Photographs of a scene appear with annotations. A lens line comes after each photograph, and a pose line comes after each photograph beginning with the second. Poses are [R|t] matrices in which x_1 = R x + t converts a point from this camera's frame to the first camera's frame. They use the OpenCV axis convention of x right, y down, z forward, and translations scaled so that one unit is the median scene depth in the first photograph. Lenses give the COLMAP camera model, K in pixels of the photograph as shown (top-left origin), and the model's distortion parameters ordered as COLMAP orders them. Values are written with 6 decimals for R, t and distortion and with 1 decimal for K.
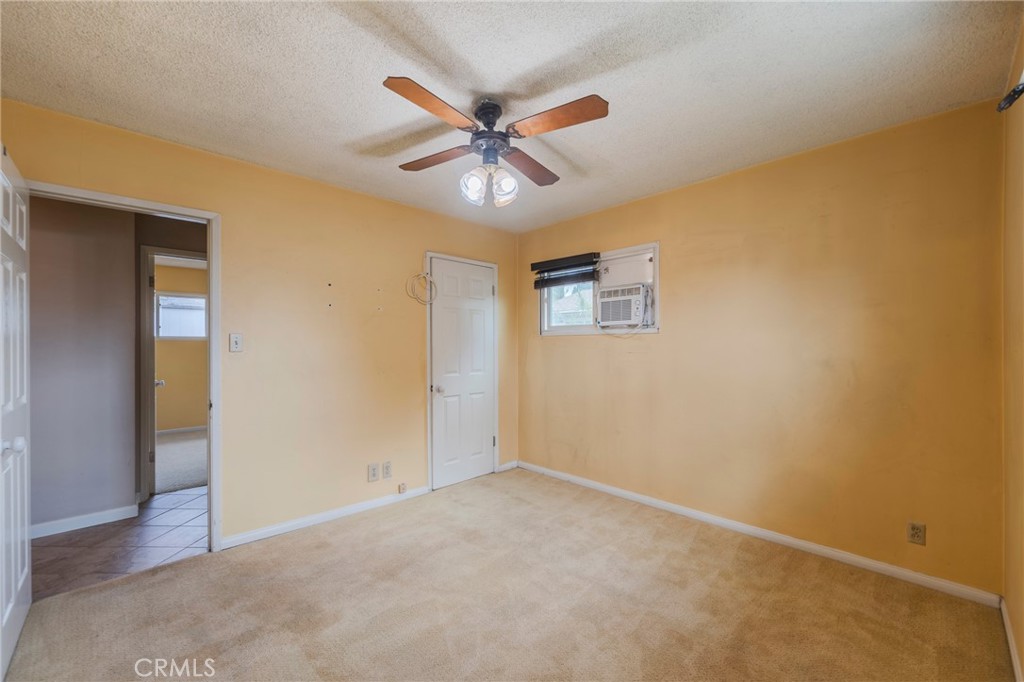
lens RADIAL K [[417.0, 0, 514.9], [0, 417.0, 347.9], [0, 0, 1]] dist [-0.002331, 0.000396]
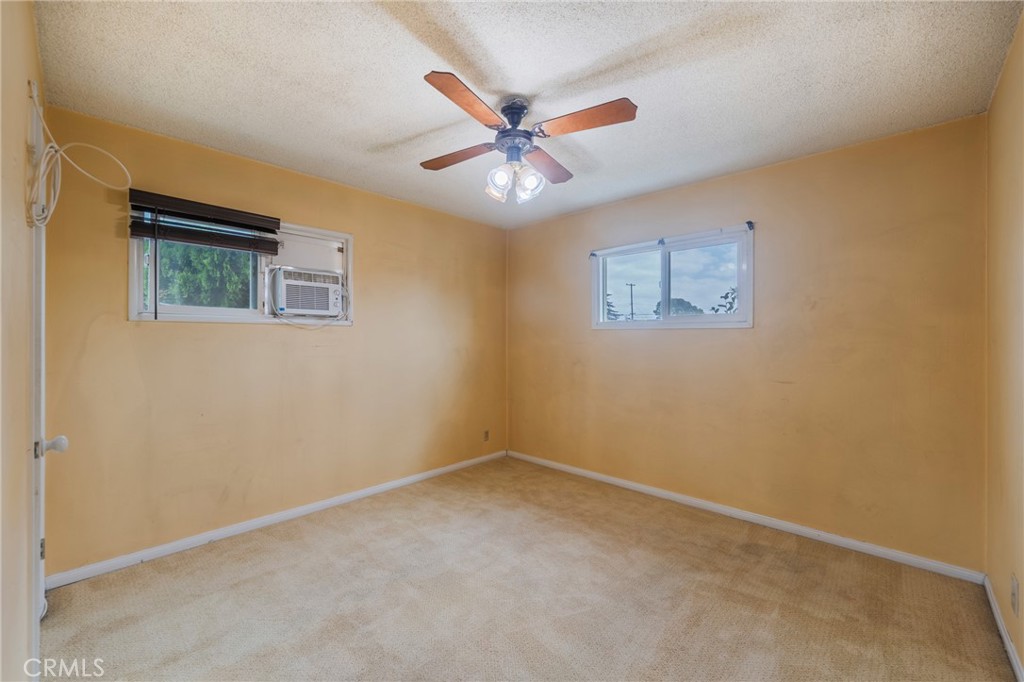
lens RADIAL K [[417.0, 0, 515.1], [0, 417.0, 336.9], [0, 0, 1]] dist [-0.002331, 0.000396]
pose [[-0.055943, 0.005651, 0.998418, -0.767827], [0.001174, 0.999984, -0.005594, -0.004129], [-0.998433, 0.000859, -0.055949, 0.750662]]
